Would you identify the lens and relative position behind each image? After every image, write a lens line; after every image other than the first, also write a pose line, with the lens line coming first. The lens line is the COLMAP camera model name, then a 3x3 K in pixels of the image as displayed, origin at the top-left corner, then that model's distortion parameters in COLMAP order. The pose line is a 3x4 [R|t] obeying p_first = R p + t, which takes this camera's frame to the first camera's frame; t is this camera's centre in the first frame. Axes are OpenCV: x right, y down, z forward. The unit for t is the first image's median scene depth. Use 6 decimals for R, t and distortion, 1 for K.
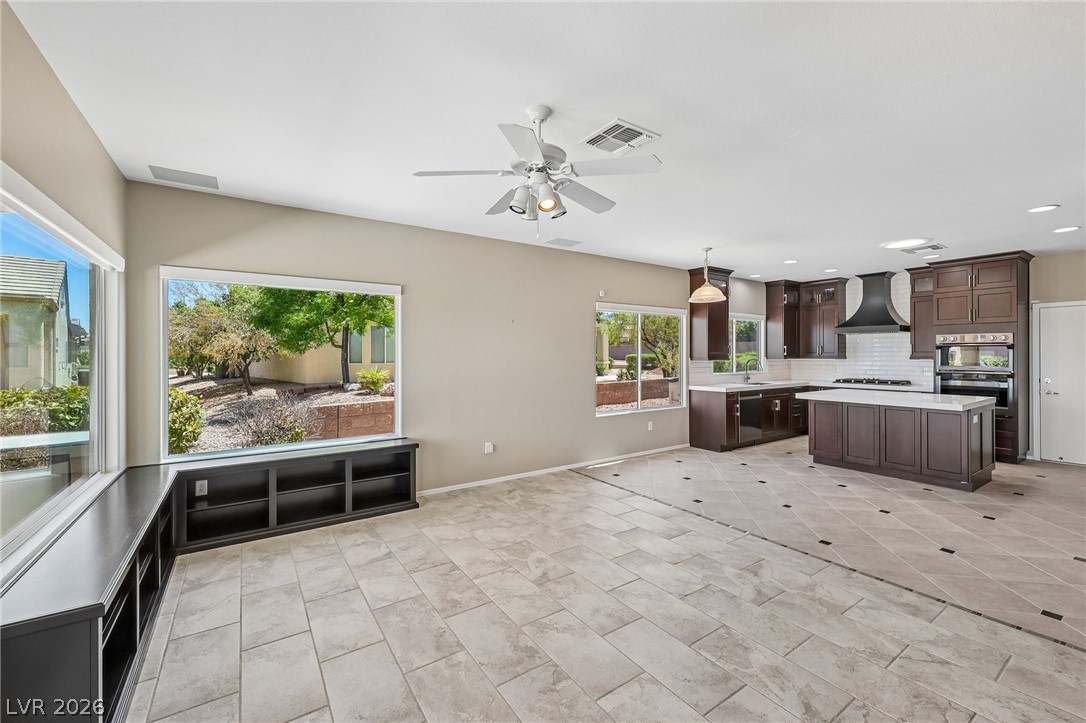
lens RADIAL K [[444.3, 0, 542.7], [0, 444.3, 353.6], [0, 0, 1]] dist [0.000871, -0.000203]
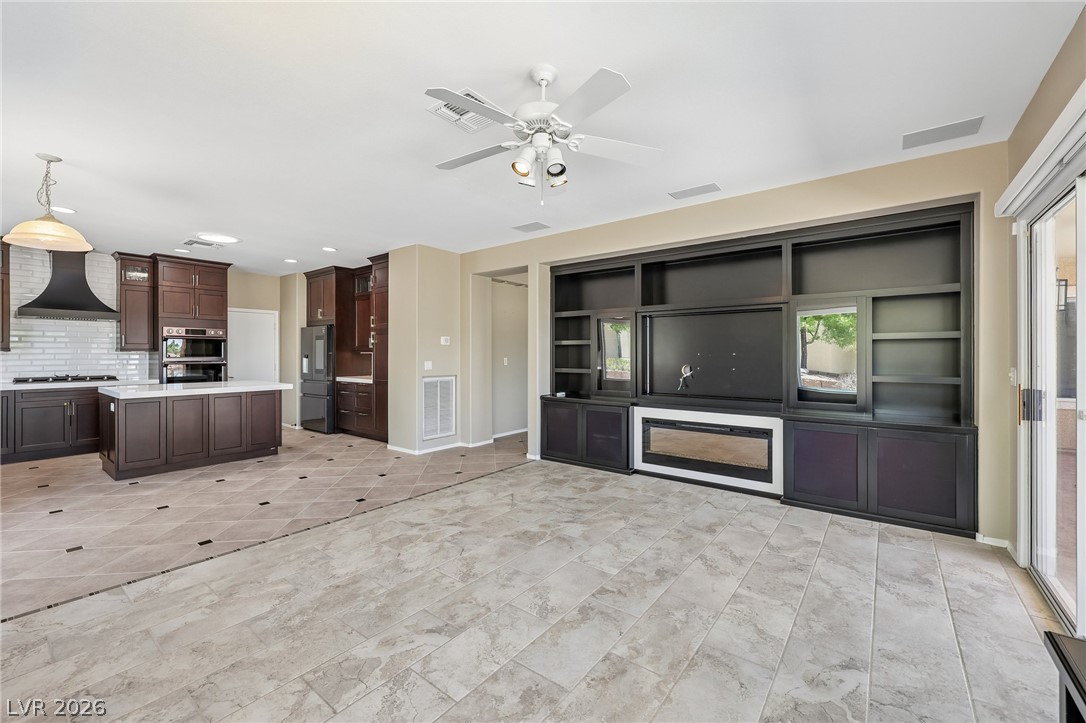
lens RADIAL K [[444.3, 0, 543.4], [0, 444.3, 353.2], [0, 0, 1]] dist [0.000871, -0.000203]
pose [[-0.310419, 0.004896, 0.950587, -0.383317], [-0.000870, 0.999985, -0.005435, 0.024747], [-0.950599, -0.002514, -0.310410, 0.543419]]
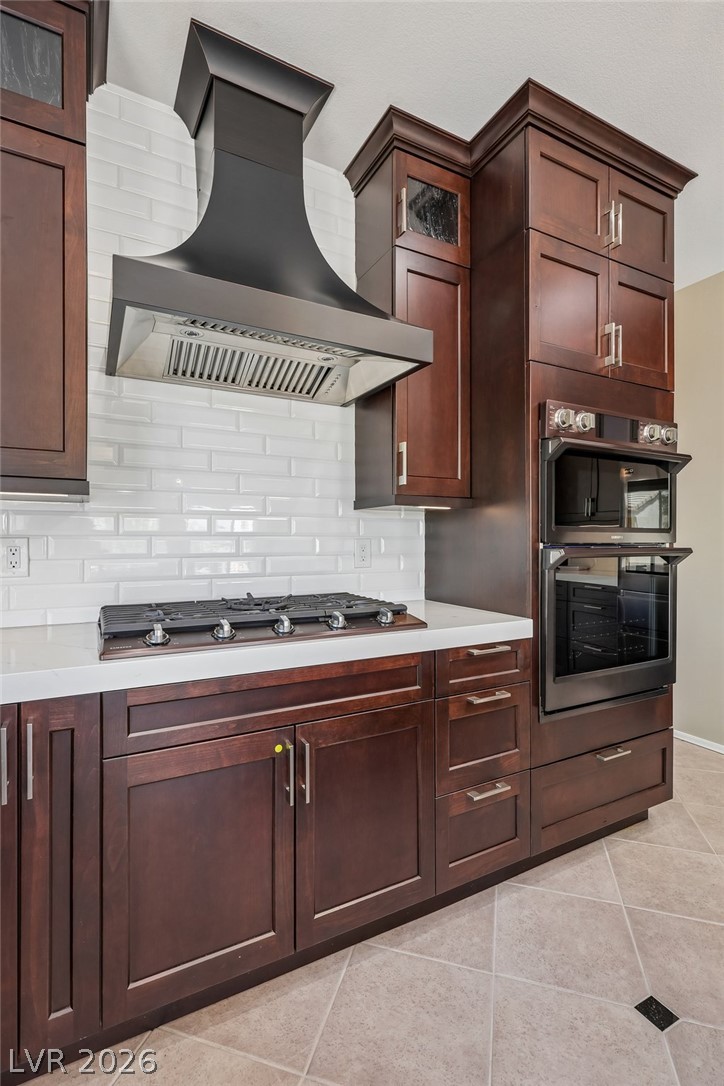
lens RADIAL K [[510.9, 0, 356.1], [0, 510.9, 538.8], [0, 0, 1]] dist [0.000614, 0.001834]
pose [[0.107868, 0.001763, 0.994164, 0.662438], [-0.002625, 0.999995, -0.001488, 0.037748], [-0.994162, -0.002449, 0.107872, 1.189061]]
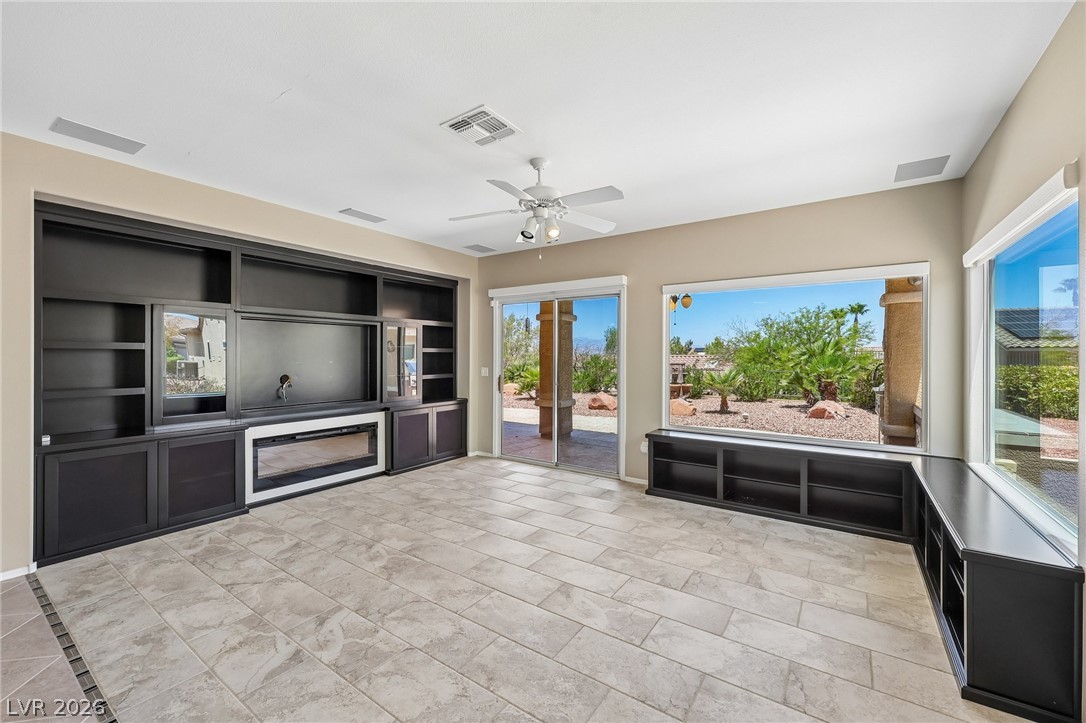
lens RADIAL K [[444.3, 0, 548.8], [0, 444.3, 355.0], [0, 0, 1]] dist [0.000871, -0.000203]
pose [[-0.928193, 0.001747, -0.372094, 0.189371], [0.002277, 0.999997, -0.000985, 0.009849], [0.372092, -0.001761, -0.928194, 0.931931]]
